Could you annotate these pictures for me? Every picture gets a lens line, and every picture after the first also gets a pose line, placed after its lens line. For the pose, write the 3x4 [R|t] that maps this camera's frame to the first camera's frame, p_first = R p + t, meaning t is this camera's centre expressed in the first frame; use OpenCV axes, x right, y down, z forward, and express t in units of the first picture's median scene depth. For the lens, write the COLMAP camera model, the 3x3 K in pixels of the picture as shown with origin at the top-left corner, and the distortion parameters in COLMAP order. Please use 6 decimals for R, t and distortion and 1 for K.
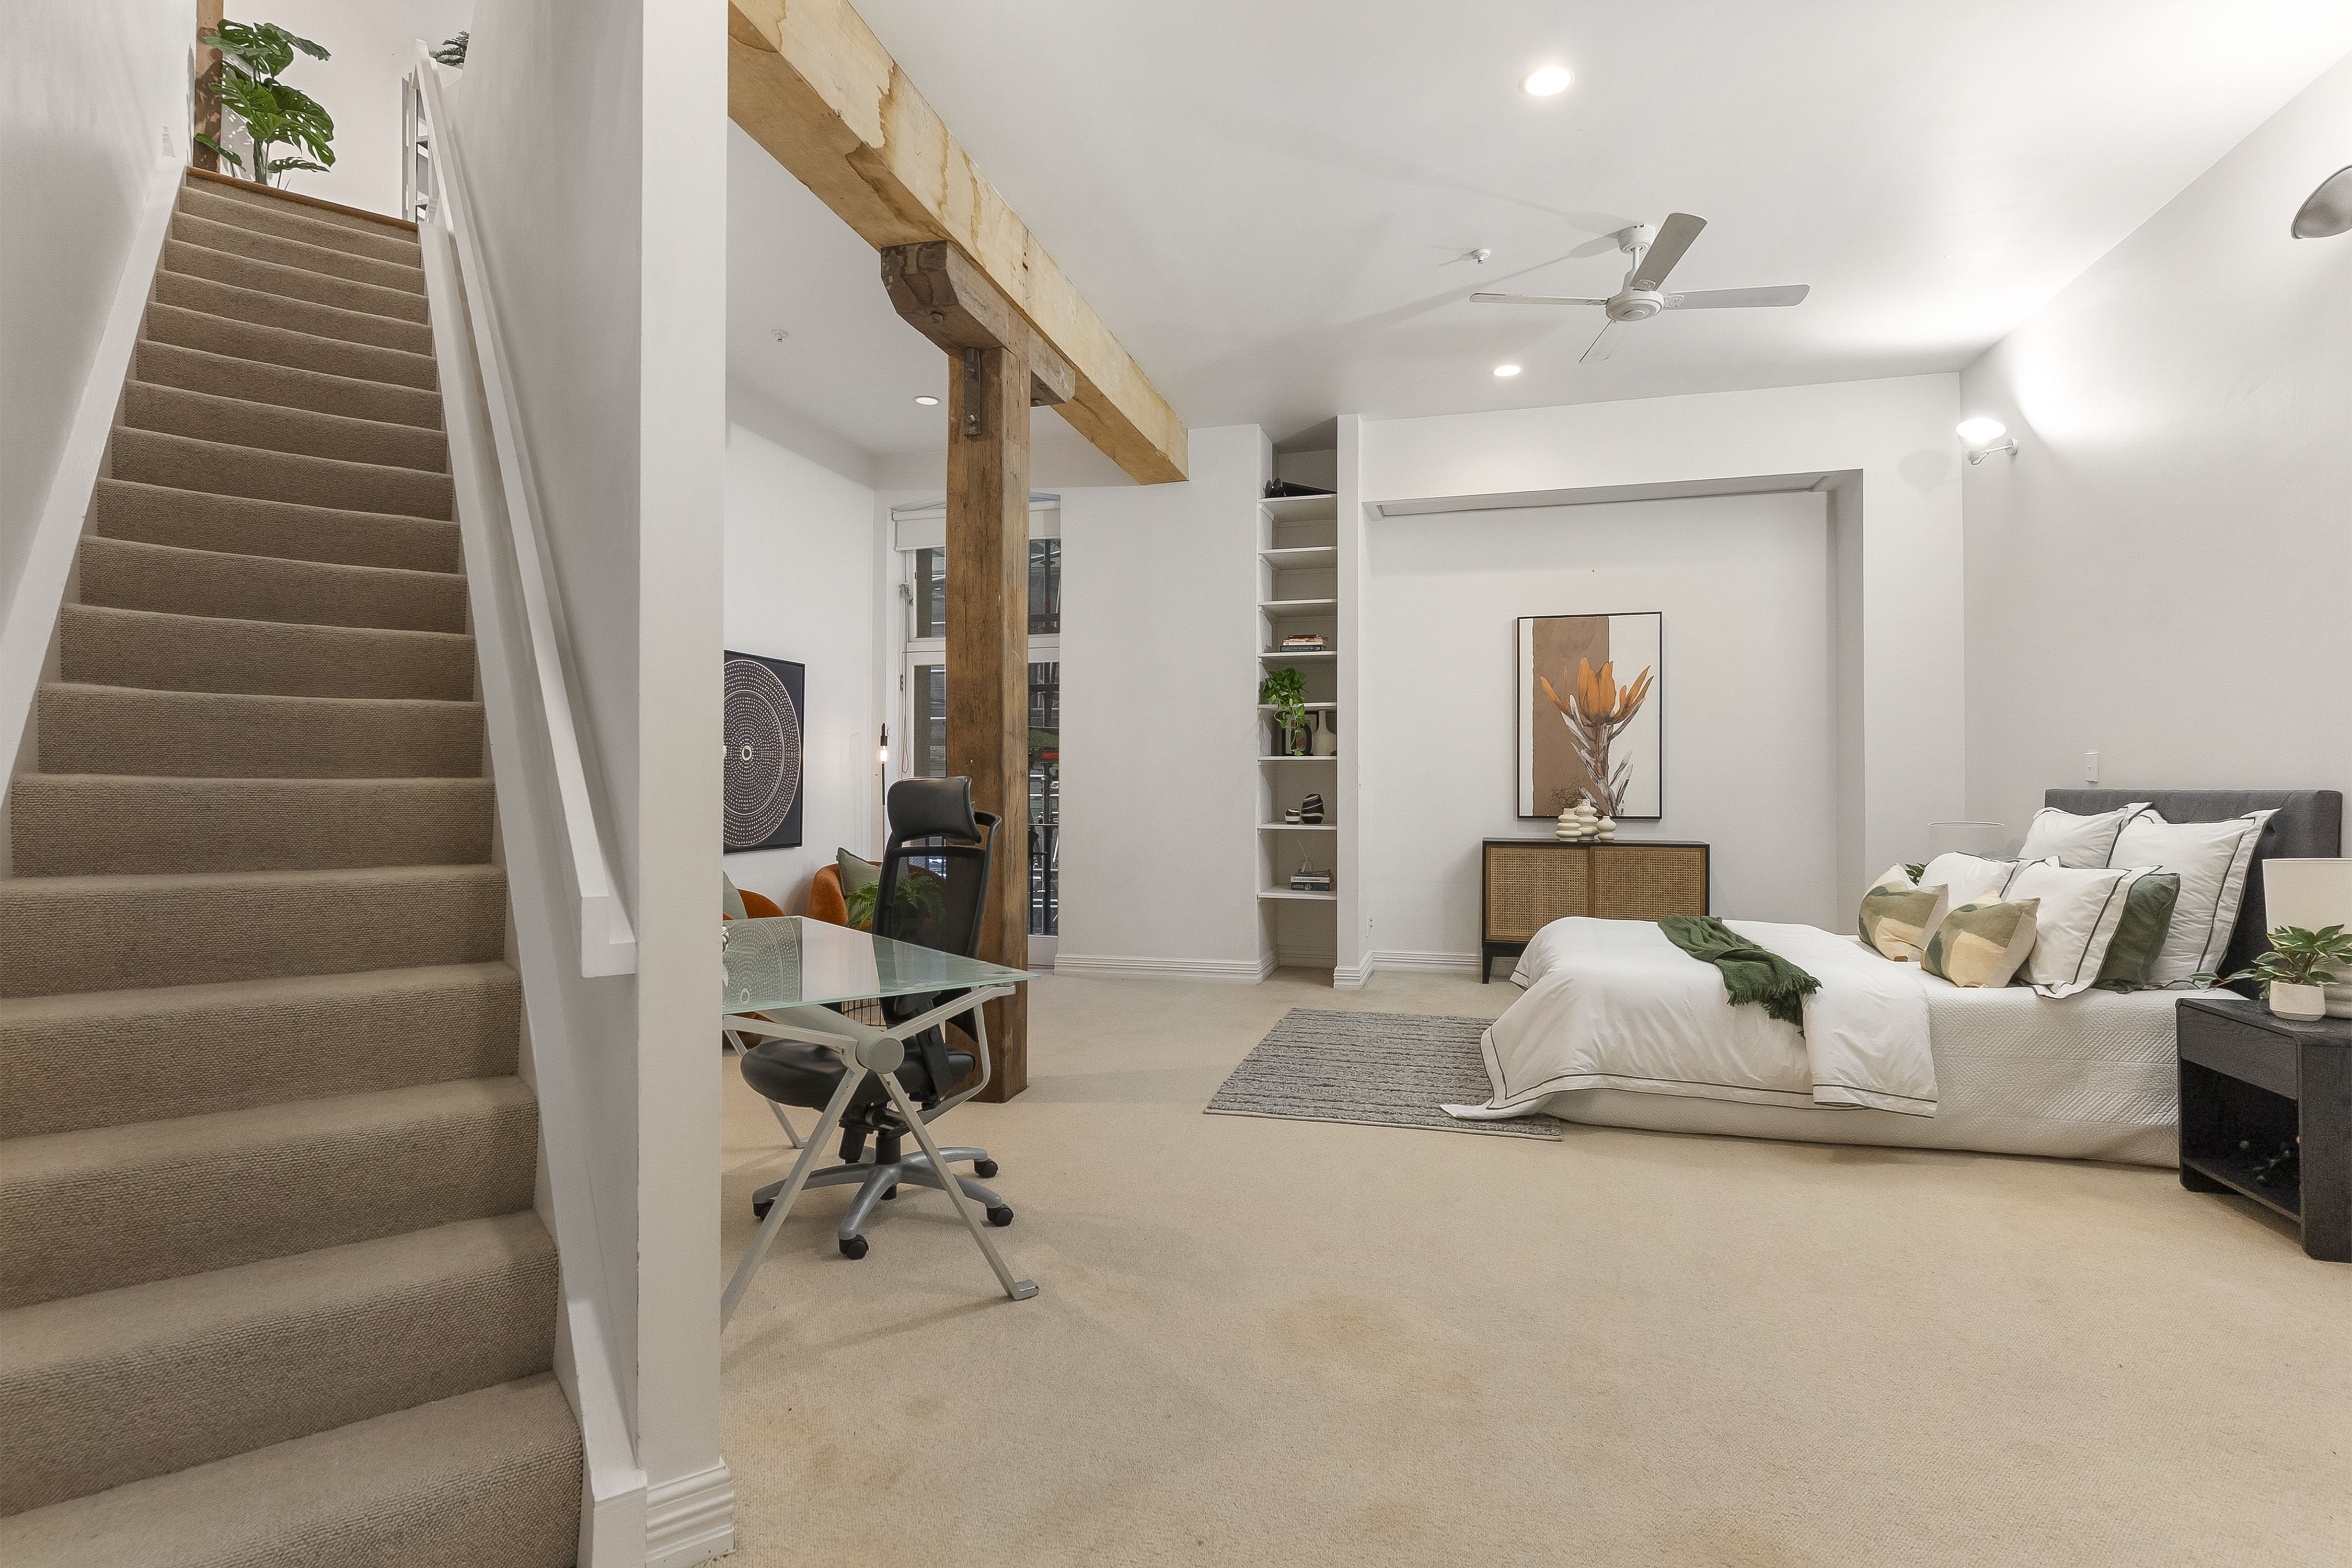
lens RADIAL K [[1127.0, 0, 1198.6], [0, 1127.0, 789.1], [0, 0, 1]] dist [-0.001194, 0.001269]
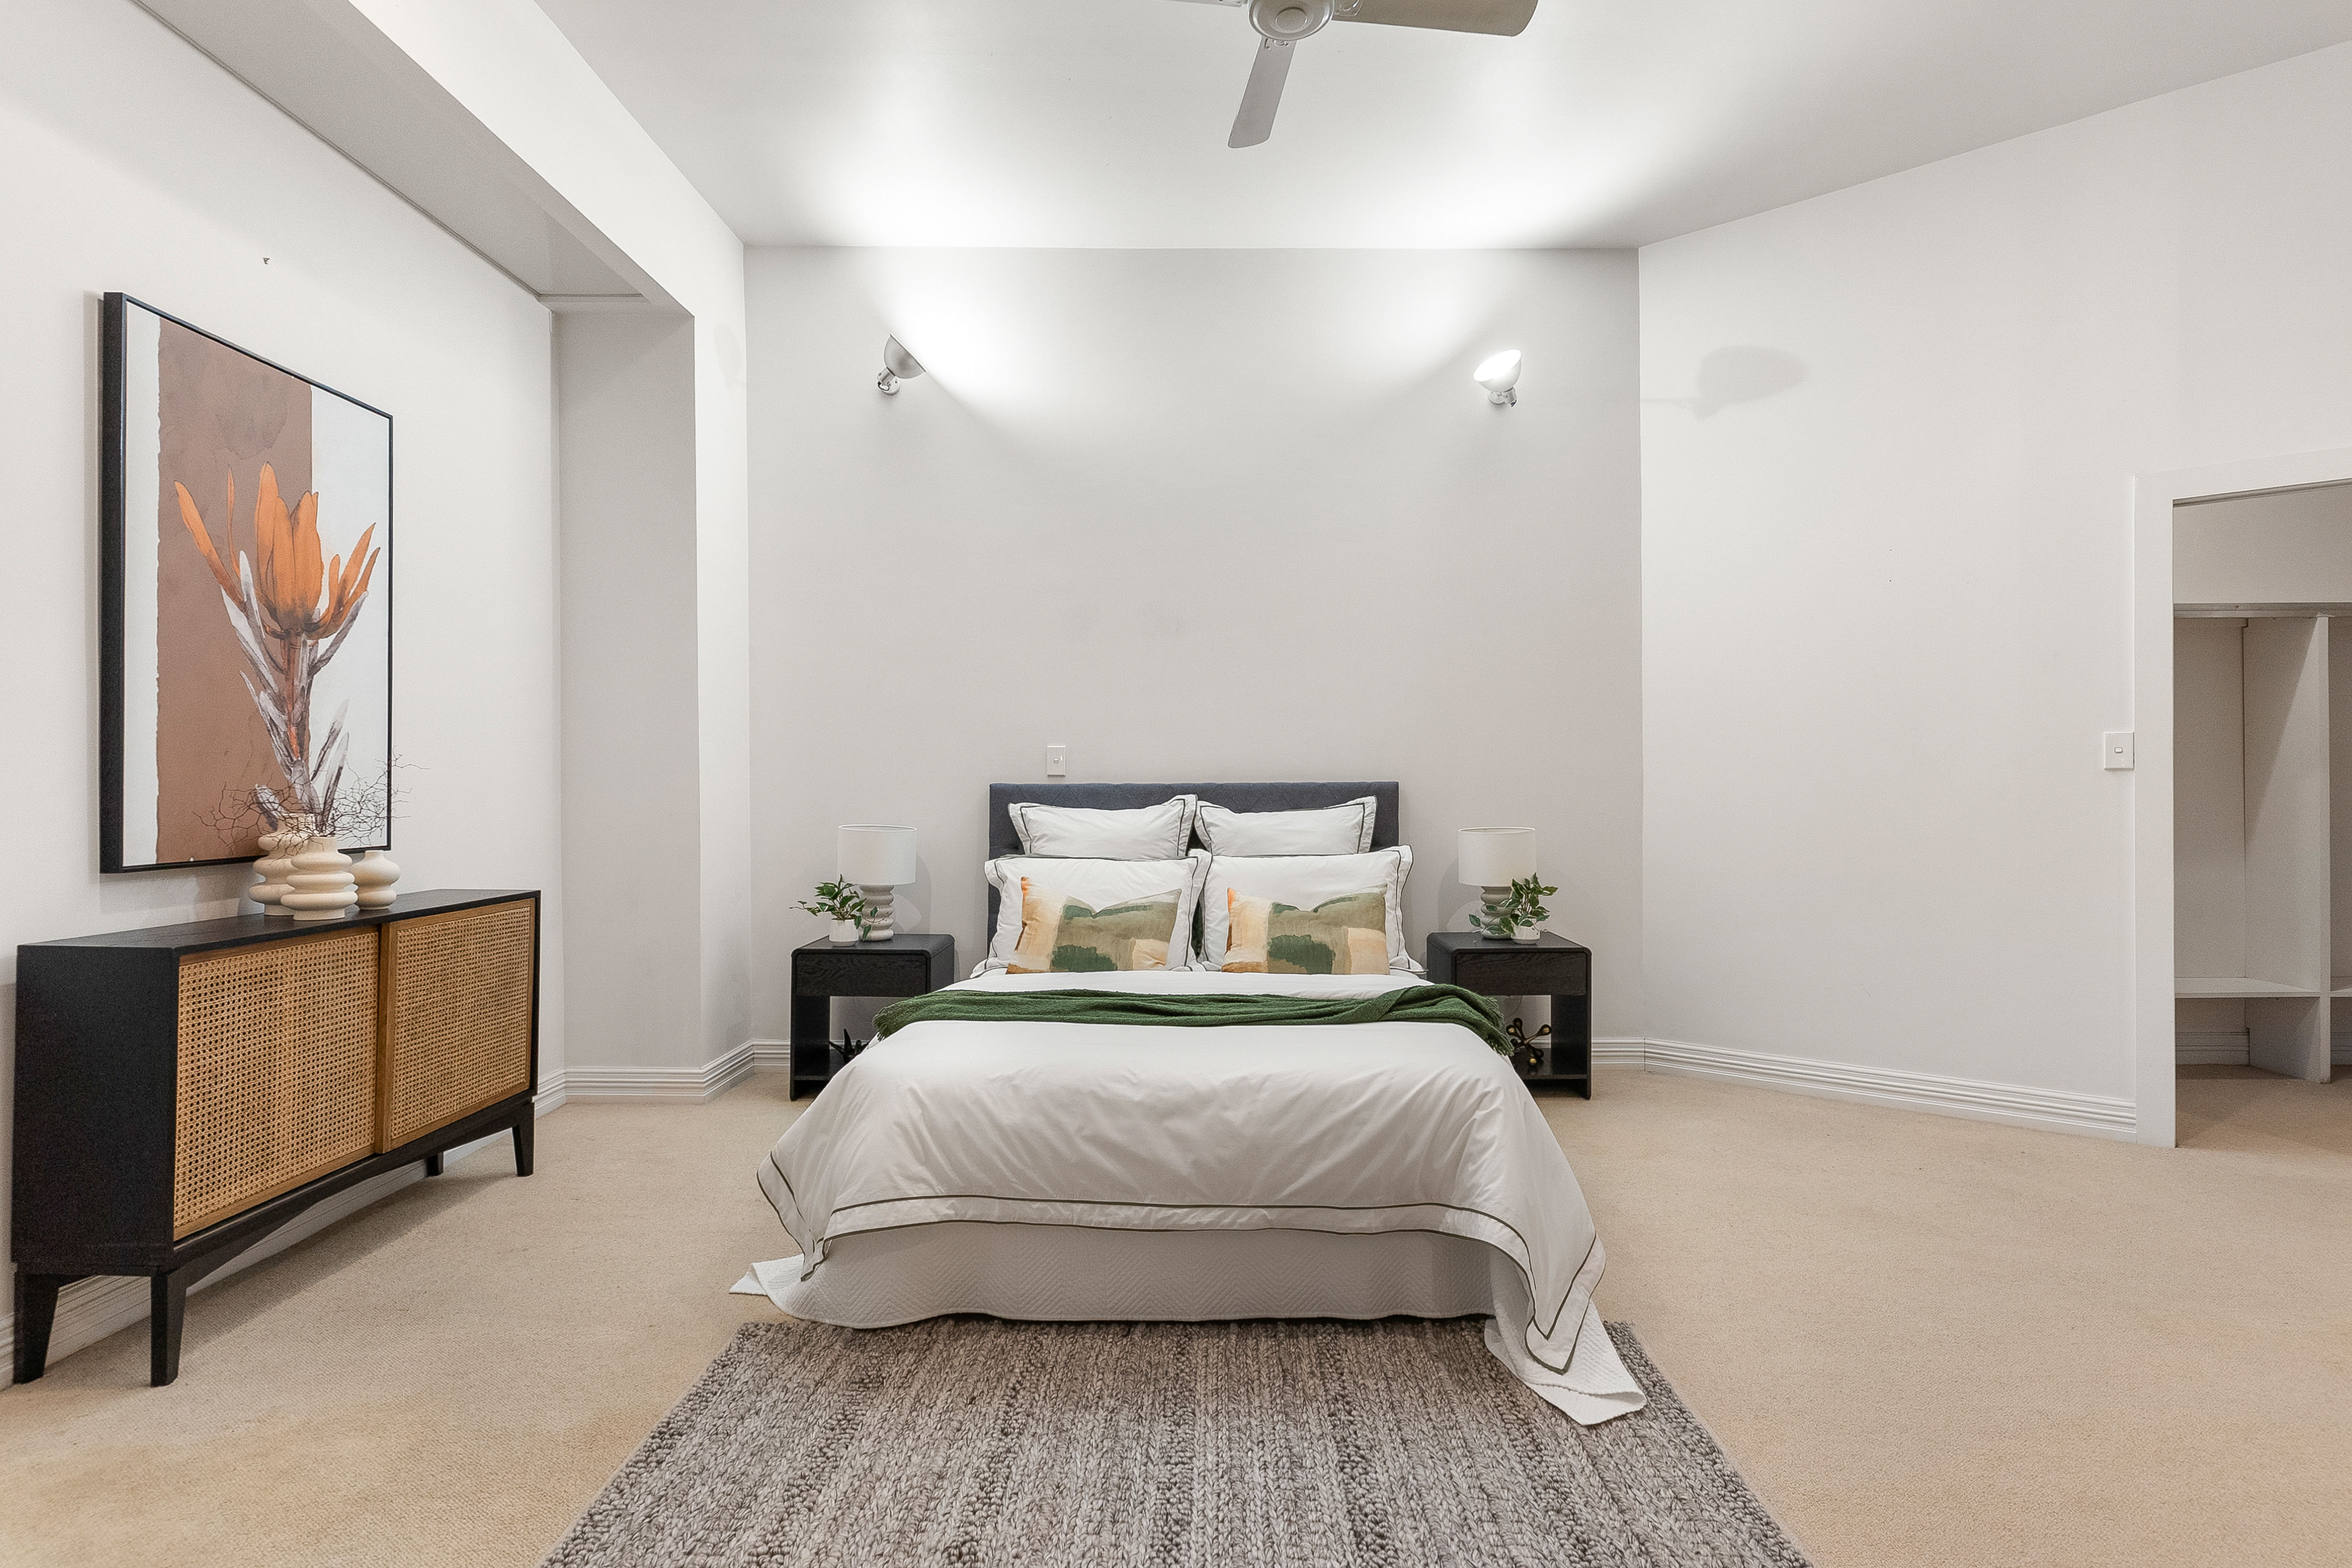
lens RADIAL K [[1127.0, 0, 1189.7], [0, 1127.0, 773.3], [0, 0, 1]] dist [-0.001194, 0.001269]
pose [[-0.233811, 0.007110, 0.972256, -0.132742], [0.005100, 0.999968, -0.006086, -0.001380], [-0.972269, 0.003535, -0.233840, 0.774772]]
